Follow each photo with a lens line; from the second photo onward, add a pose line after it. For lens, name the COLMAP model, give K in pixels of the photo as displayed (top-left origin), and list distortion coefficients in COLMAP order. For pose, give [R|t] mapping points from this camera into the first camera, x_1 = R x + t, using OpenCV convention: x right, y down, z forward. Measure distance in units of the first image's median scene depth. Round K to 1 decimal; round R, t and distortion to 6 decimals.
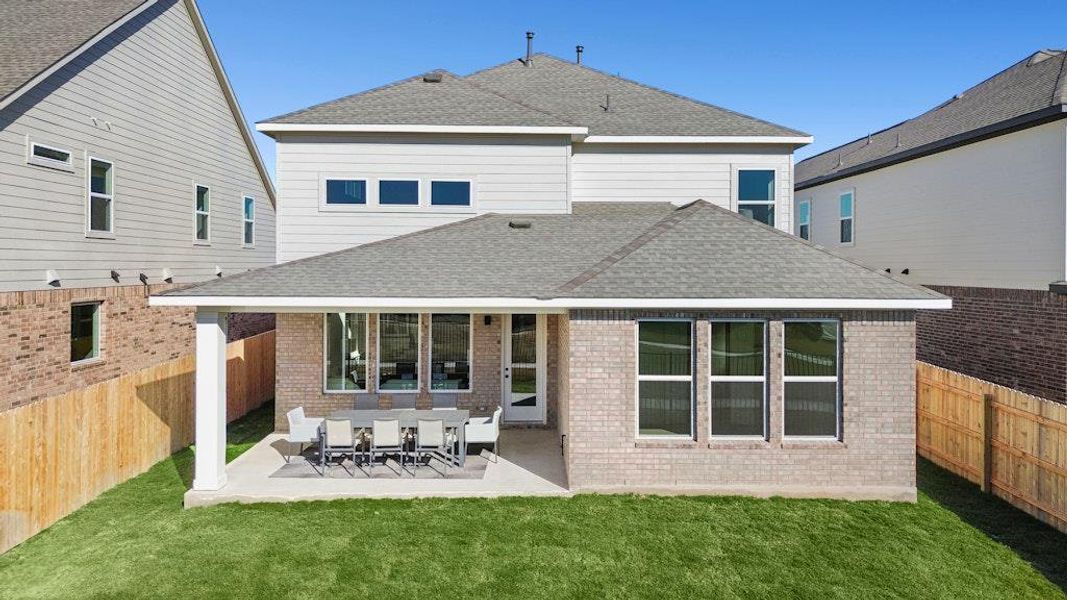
lens RADIAL K [[761.6, 0, 536.1], [0, 761.6, 296.6], [0, 0, 1]] dist [0.038029, -0.010289]
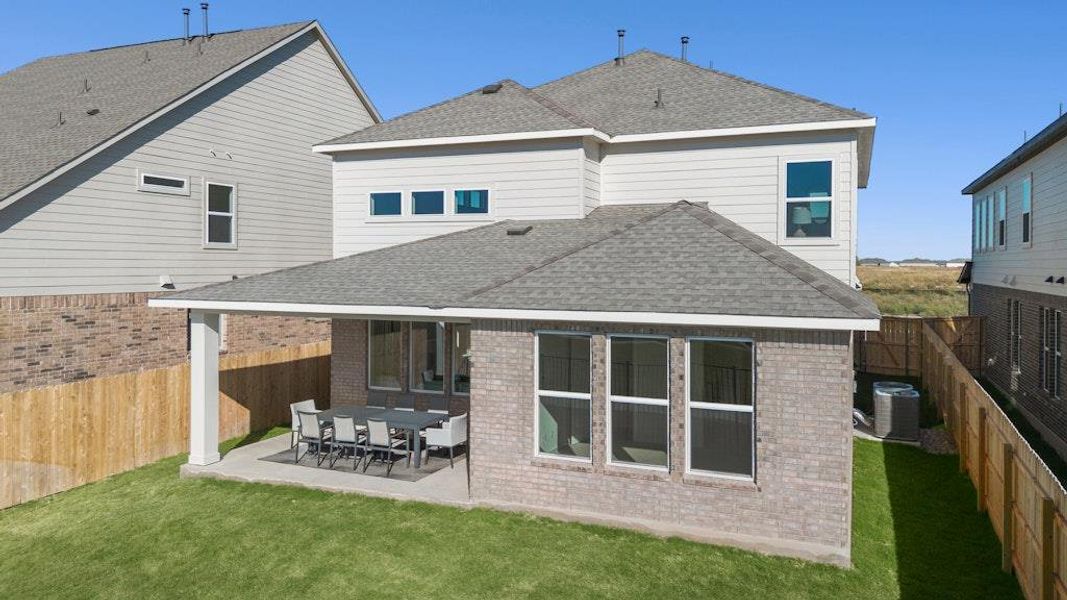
lens RADIAL K [[761.6, 0, 535.0], [0, 761.6, 299.1], [0, 0, 1]] dist [0.038029, -0.010289]
pose [[0.919538, 0.016369, -0.392661, 0.501596], [-0.015556, 0.999865, 0.005254, -0.015383], [0.392694, 0.001277, 0.919668, 0.123066]]
